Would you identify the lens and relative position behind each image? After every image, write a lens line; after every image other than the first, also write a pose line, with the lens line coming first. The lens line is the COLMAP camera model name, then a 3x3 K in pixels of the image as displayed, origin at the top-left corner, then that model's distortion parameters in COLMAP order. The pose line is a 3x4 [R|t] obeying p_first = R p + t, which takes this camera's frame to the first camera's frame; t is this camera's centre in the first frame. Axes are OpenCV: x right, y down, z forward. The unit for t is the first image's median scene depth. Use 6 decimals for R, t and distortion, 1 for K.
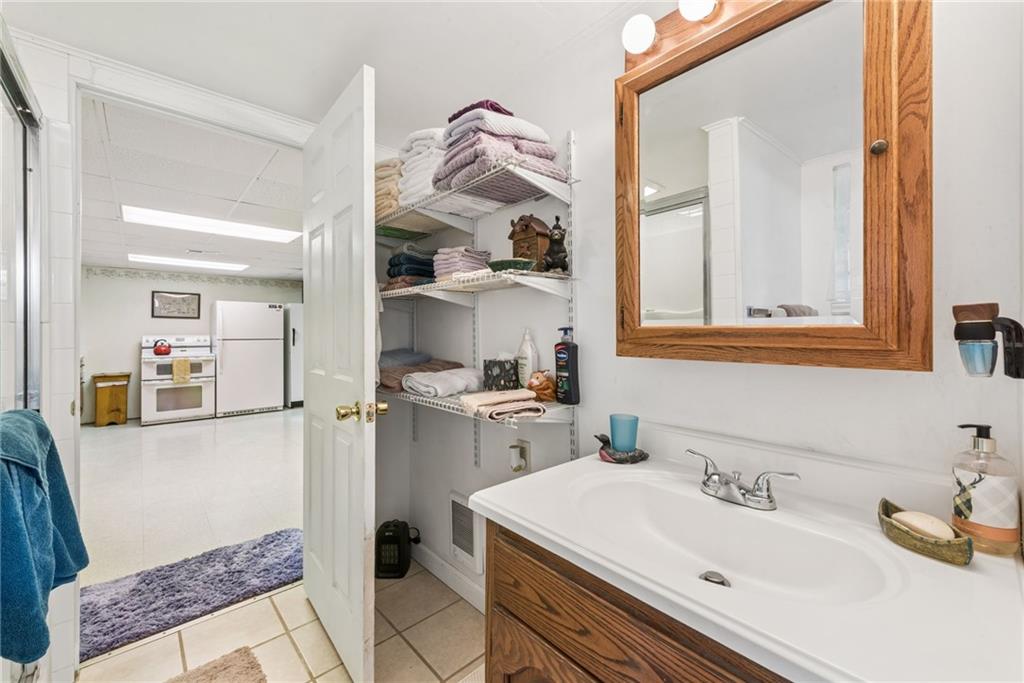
lens RADIAL K [[405.9, 0, 511.9], [0, 405.9, 335.0], [0, 0, 1]] dist [0.001913, 0.000144]
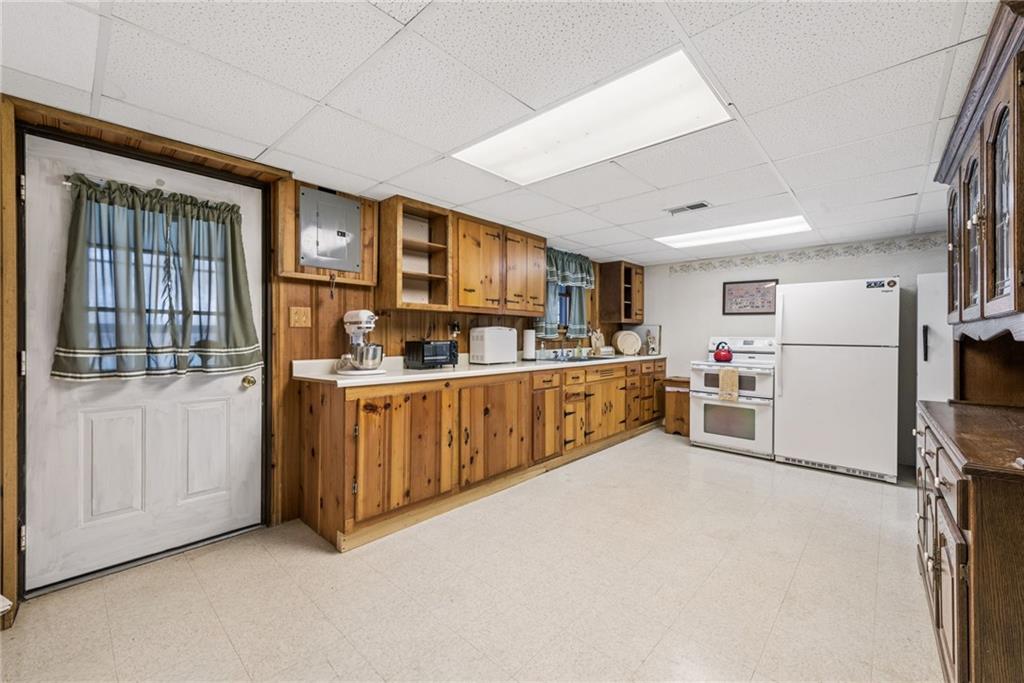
lens RADIAL K [[405.9, 0, 511.9], [0, 405.9, 335.0], [0, 0, 1]] dist [0.001913, 0.000144]
pose [[0.095662, 0.005167, -0.995400, -0.110060], [-0.009573, 0.999945, 0.004271, -0.001893], [0.995368, 0.009121, 0.095706, 0.512713]]
